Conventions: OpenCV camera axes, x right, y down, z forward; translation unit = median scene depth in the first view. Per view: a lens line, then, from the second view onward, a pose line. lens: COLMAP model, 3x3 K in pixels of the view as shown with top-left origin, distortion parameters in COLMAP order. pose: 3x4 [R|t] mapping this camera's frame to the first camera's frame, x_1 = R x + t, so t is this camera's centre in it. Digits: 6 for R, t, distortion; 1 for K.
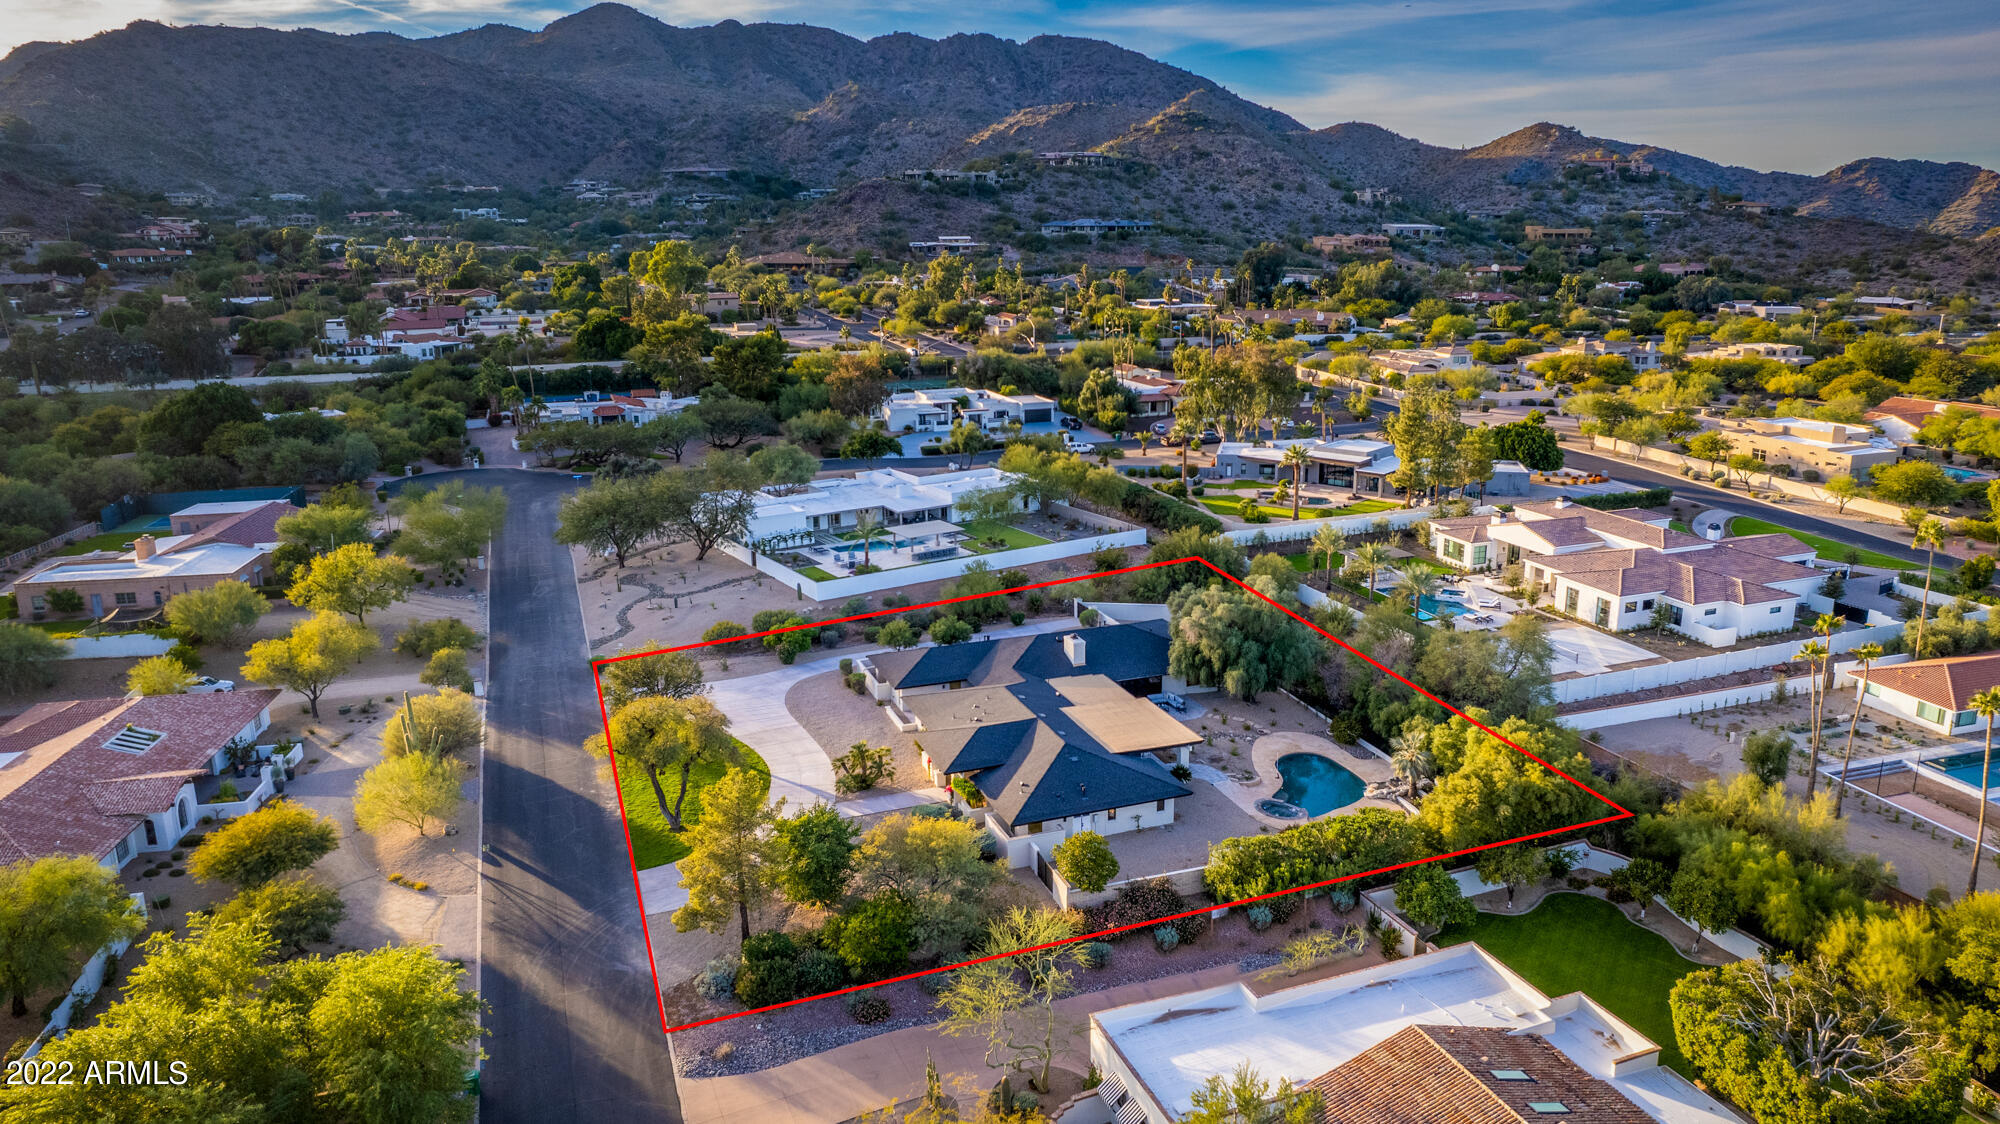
lens RADIAL K [[1237.8, 0, 1002.5], [0, 1237.8, 534.2], [0, 0, 1]] dist [-0.068206, 0.055956]
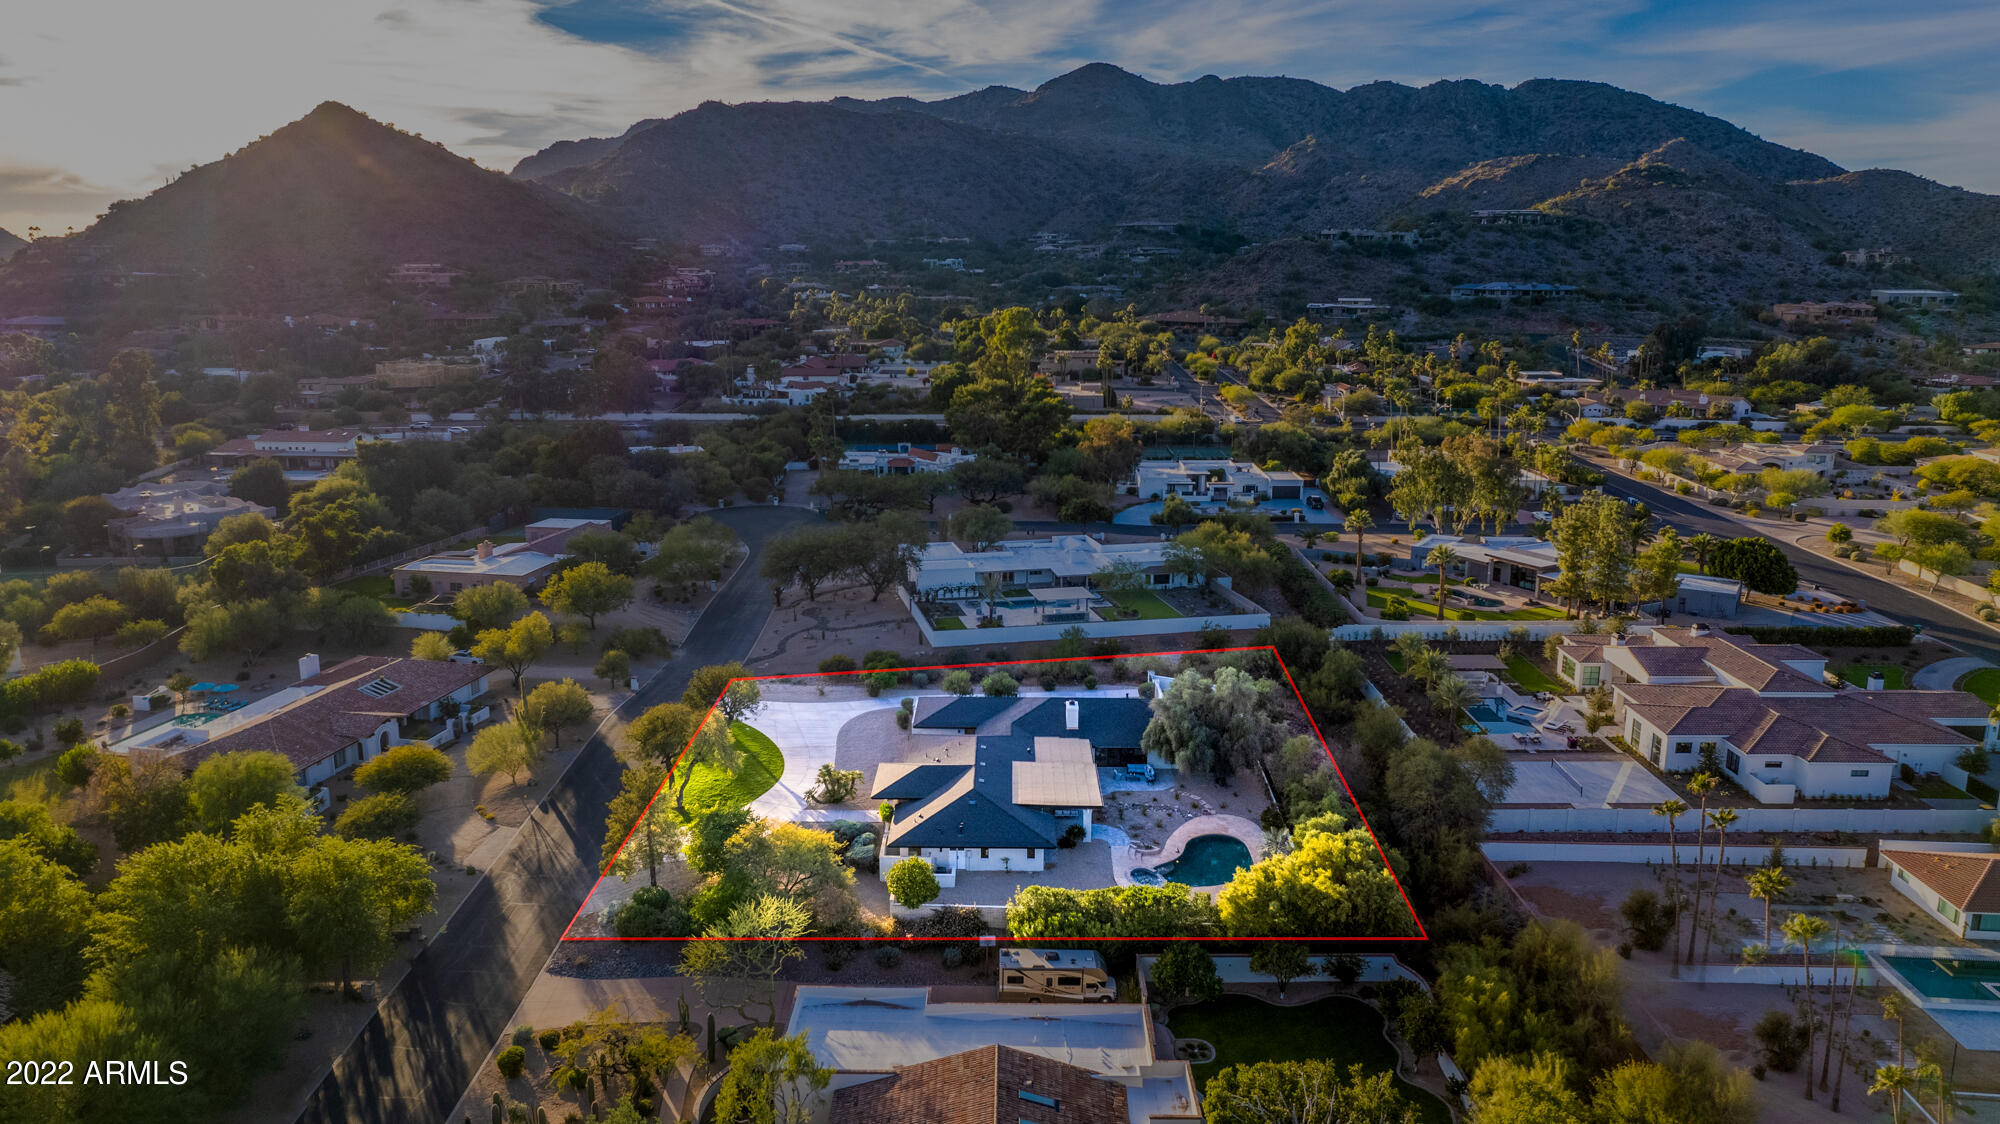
lens RADIAL K [[1237.8, 0, 1002.5], [0, 1237.8, 534.2], [0, 0, 1]] dist [-0.068206, 0.055956]
pose [[0.932690, 0.080063, -0.351681, 0.161394], [-0.093094, 0.995451, -0.020272, -0.017499], [0.348458, 0.051647, 0.935900, -0.036058]]
